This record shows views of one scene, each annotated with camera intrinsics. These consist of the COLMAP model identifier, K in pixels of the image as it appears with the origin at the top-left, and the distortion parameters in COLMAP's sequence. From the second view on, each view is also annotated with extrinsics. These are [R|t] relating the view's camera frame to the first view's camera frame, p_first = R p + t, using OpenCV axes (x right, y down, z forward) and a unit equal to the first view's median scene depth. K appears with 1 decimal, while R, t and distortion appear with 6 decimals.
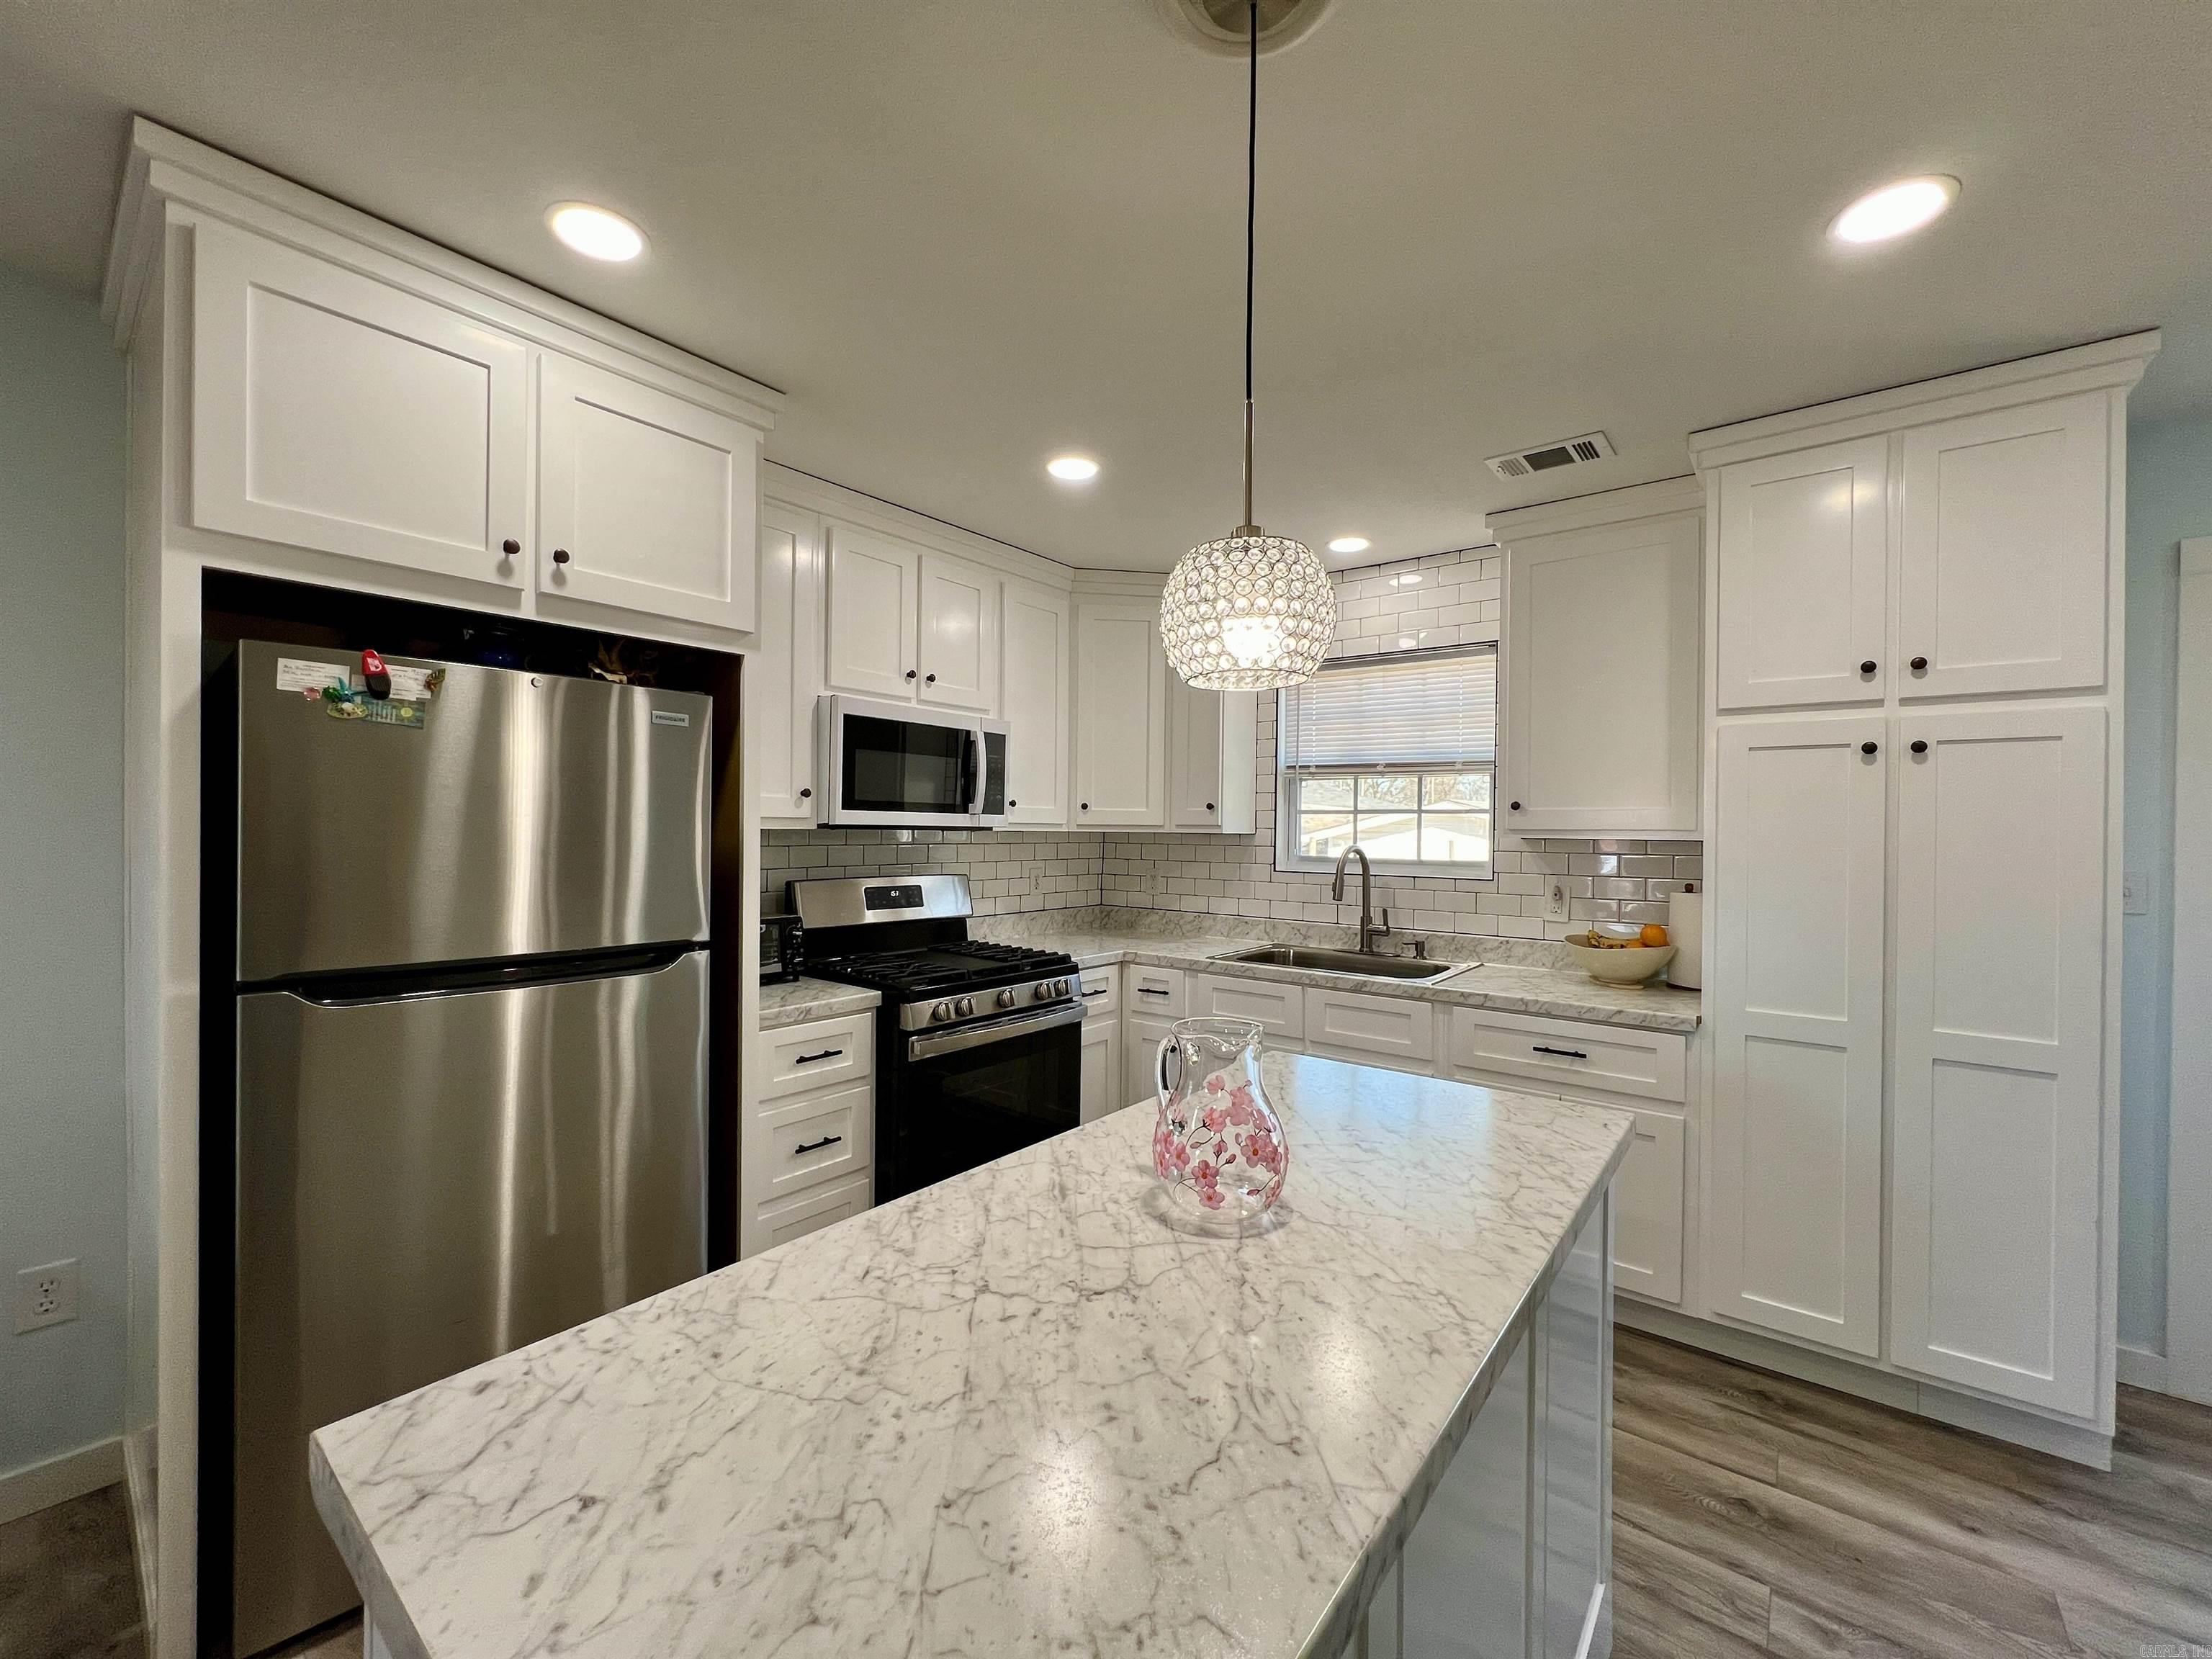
lens RADIAL K [[886.3, 0, 1104.3], [0, 886.3, 832.1], [0, 0, 1]] dist [-0.001666, 0.000387]
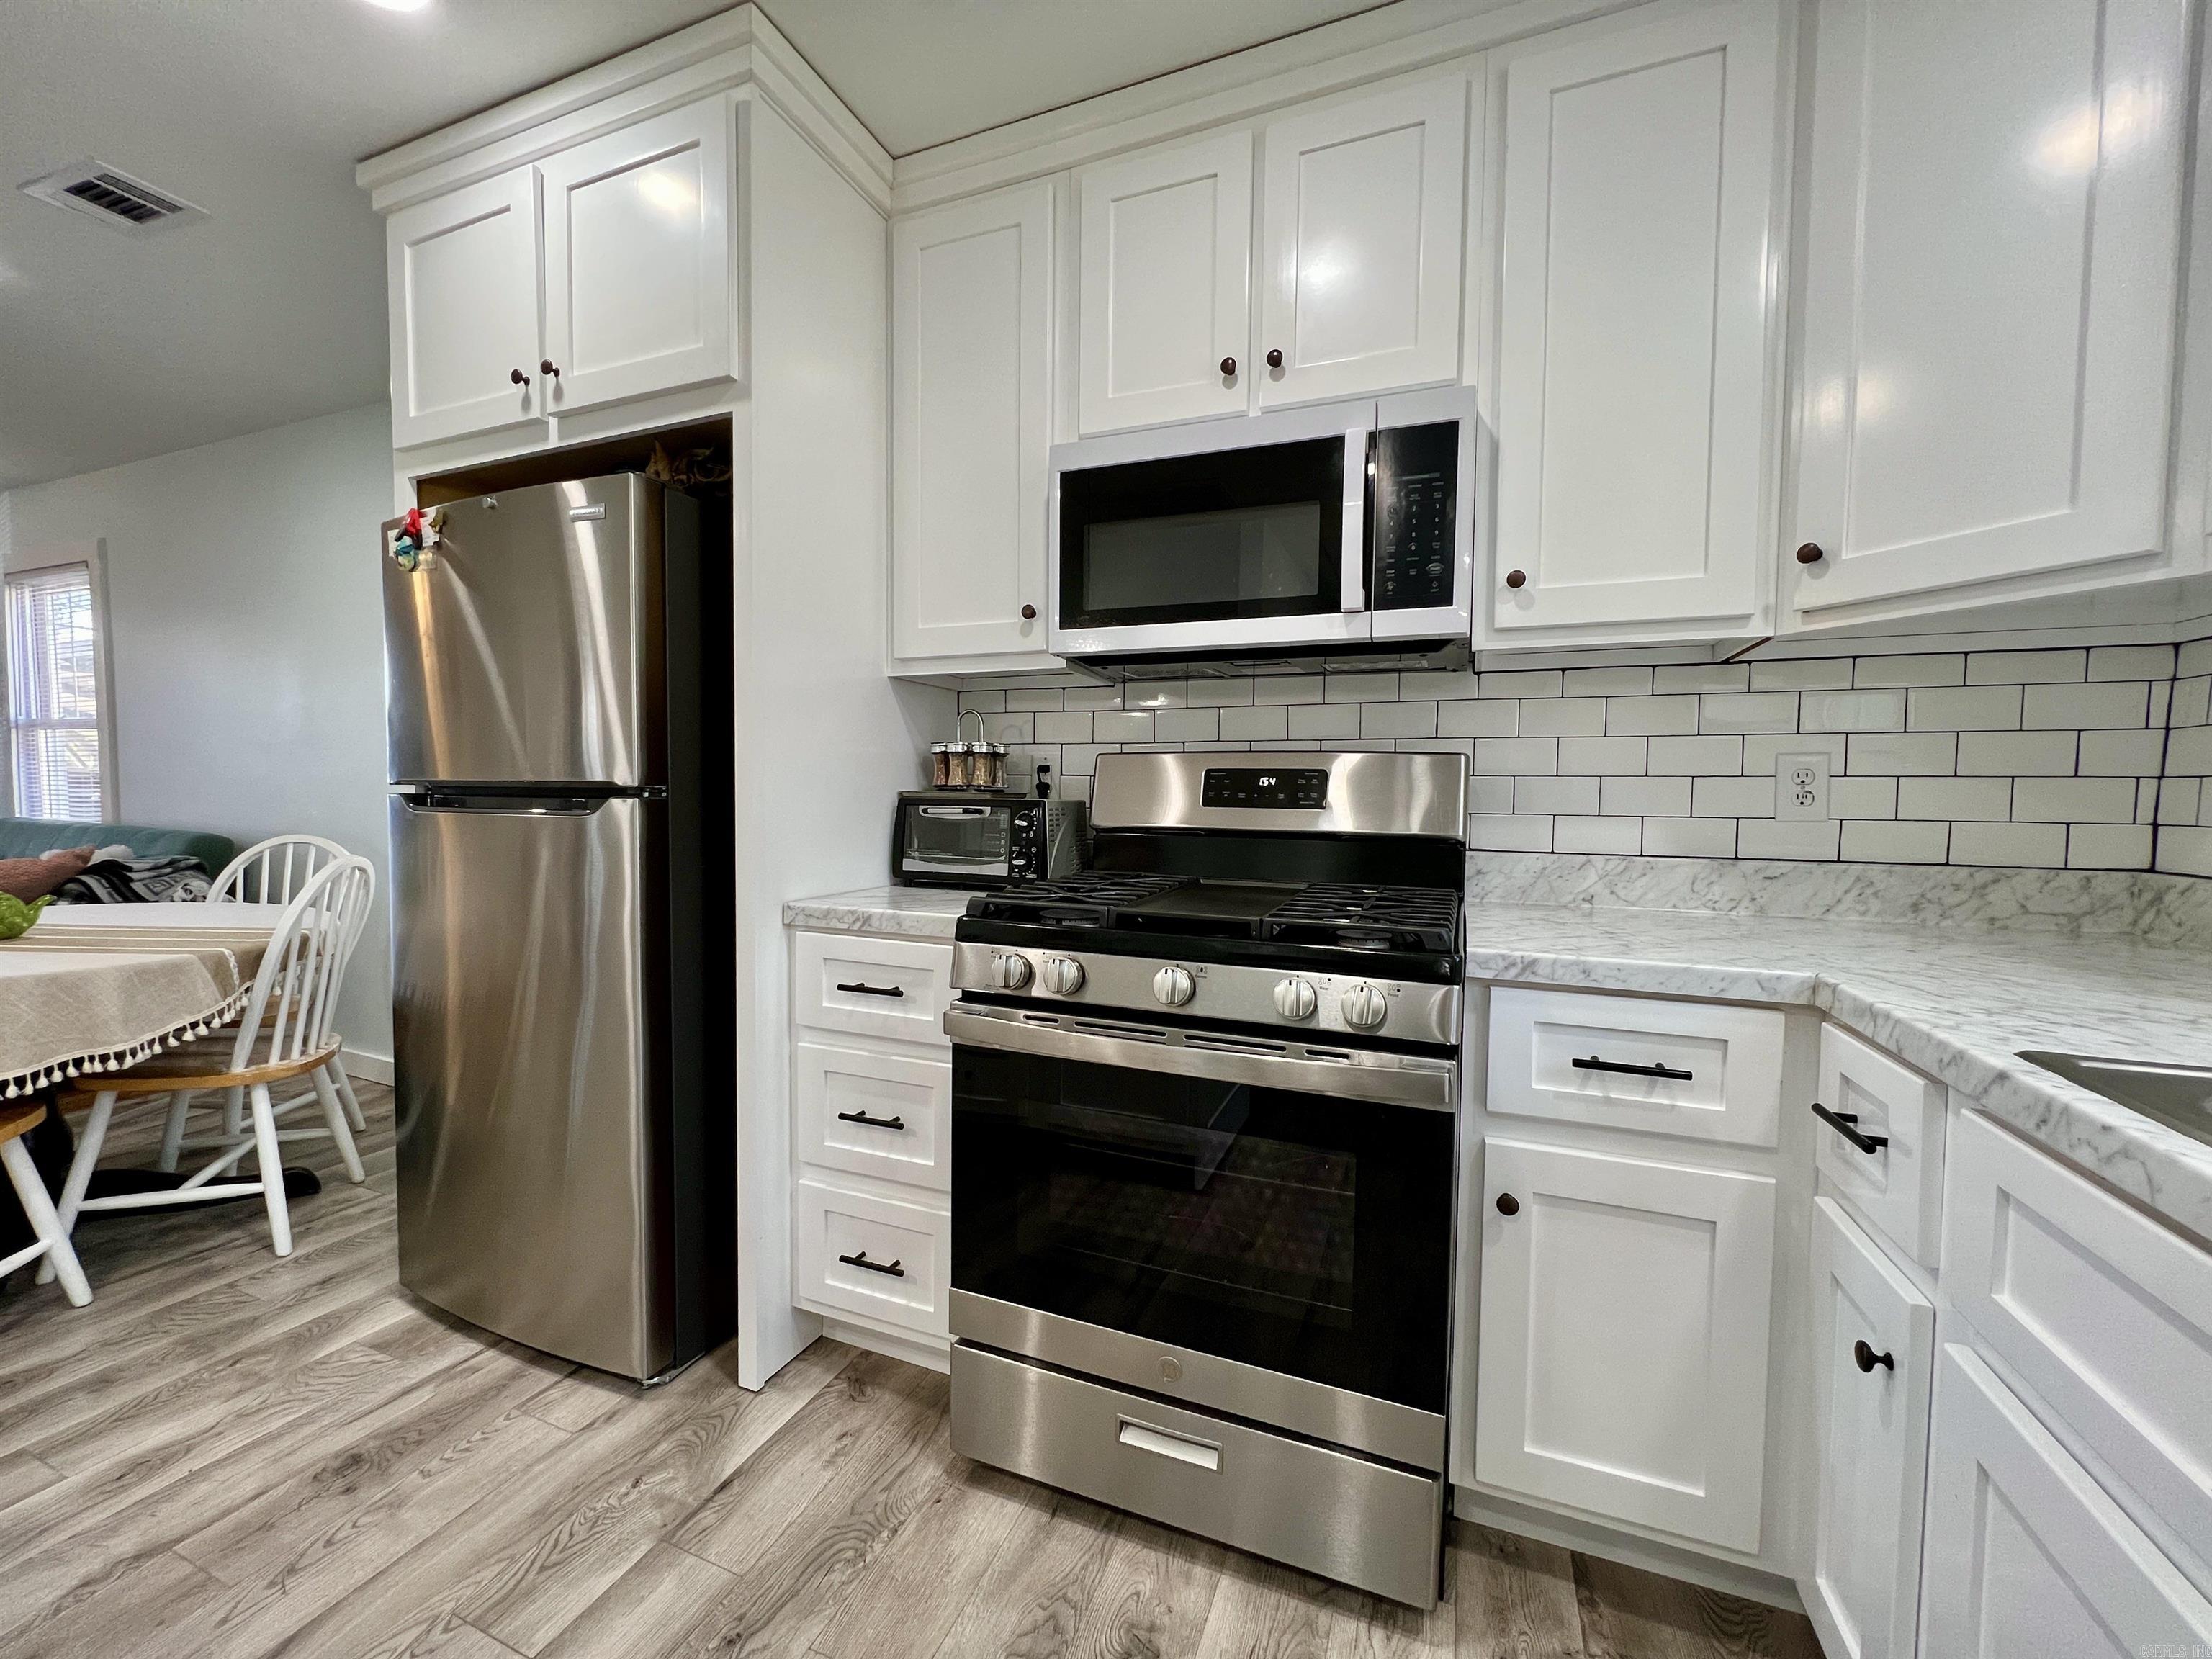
lens RADIAL K [[888.3, 0, 1105.0], [0, 888.3, 833.3], [0, 0, 1]] dist [-0.002517, 0.000770]
pose [[0.288685, 0.037052, -0.956707, 0.275001], [-0.010130, 0.999313, 0.035645, 0.083056], [0.957371, -0.000599, 0.288862, 0.738469]]
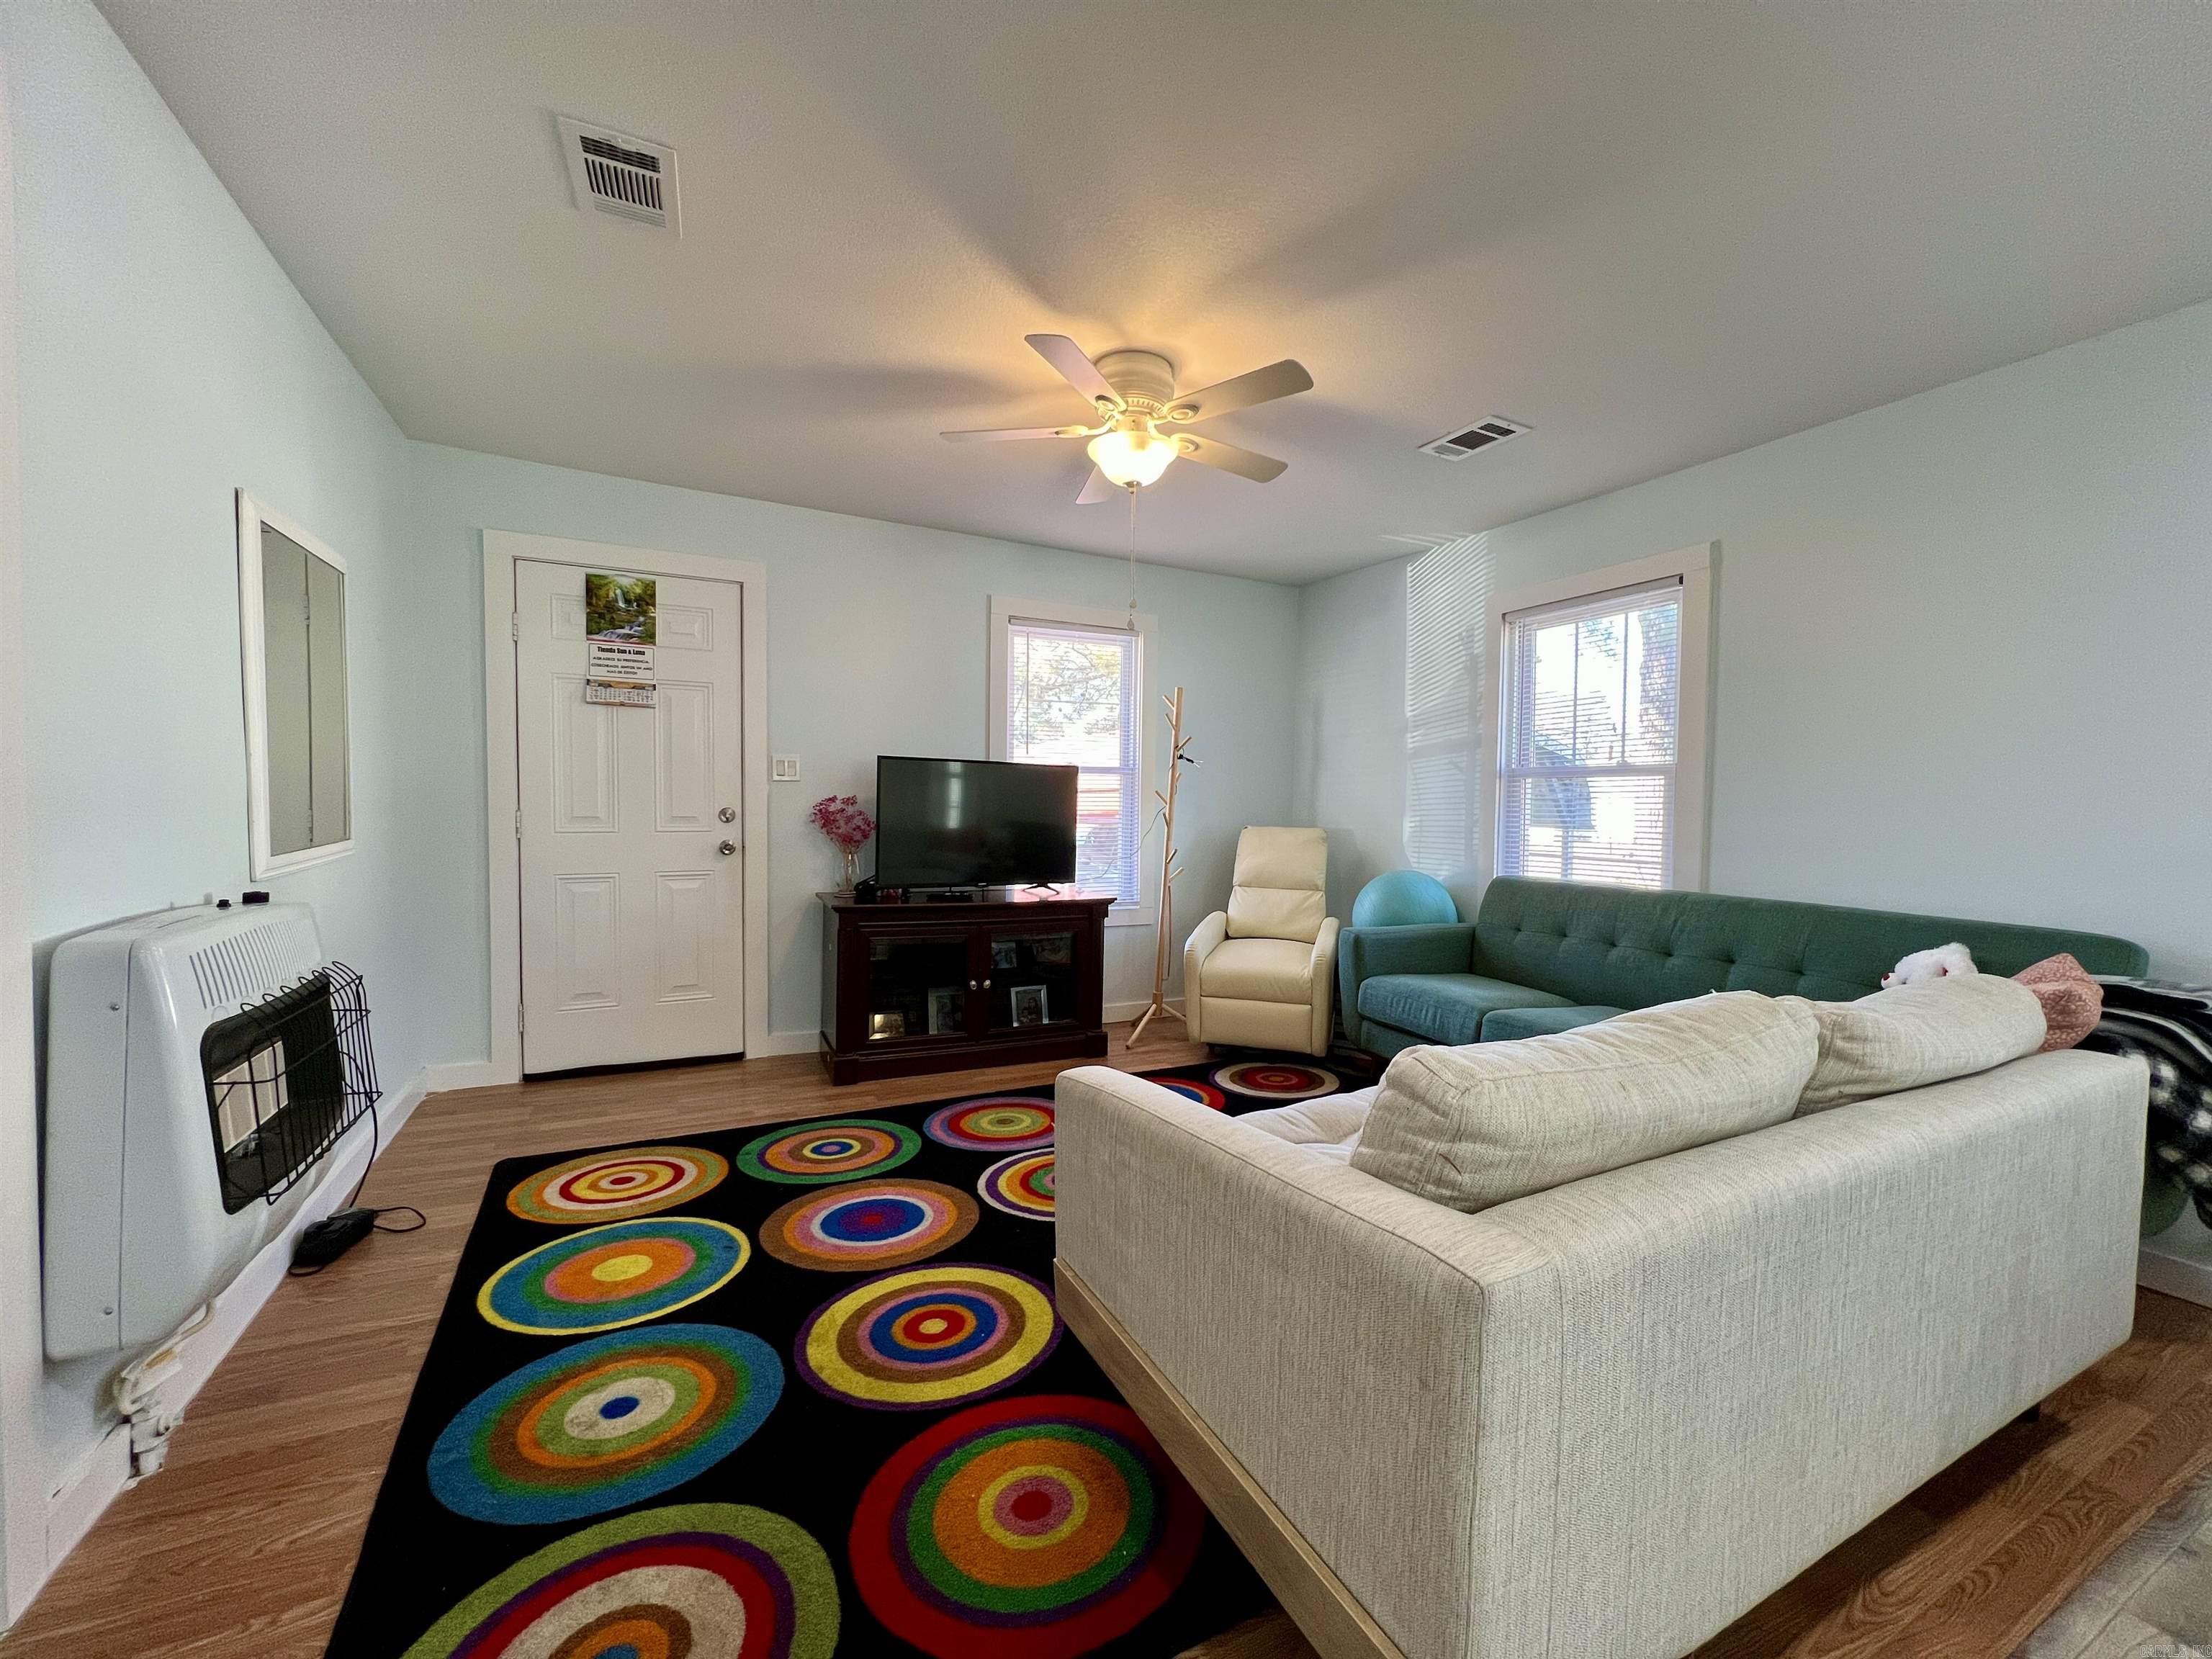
lens RADIAL K [[886.3, 0, 1104.3], [0, 886.3, 832.1], [0, 0, 1]] dist [-0.001666, 0.000387]
pose [[-0.414895, 0.007735, -0.909836, -0.118962], [-0.018071, 0.999697, 0.016740, 0.054587], [0.909690, 0.023387, -0.414629, -0.424699]]
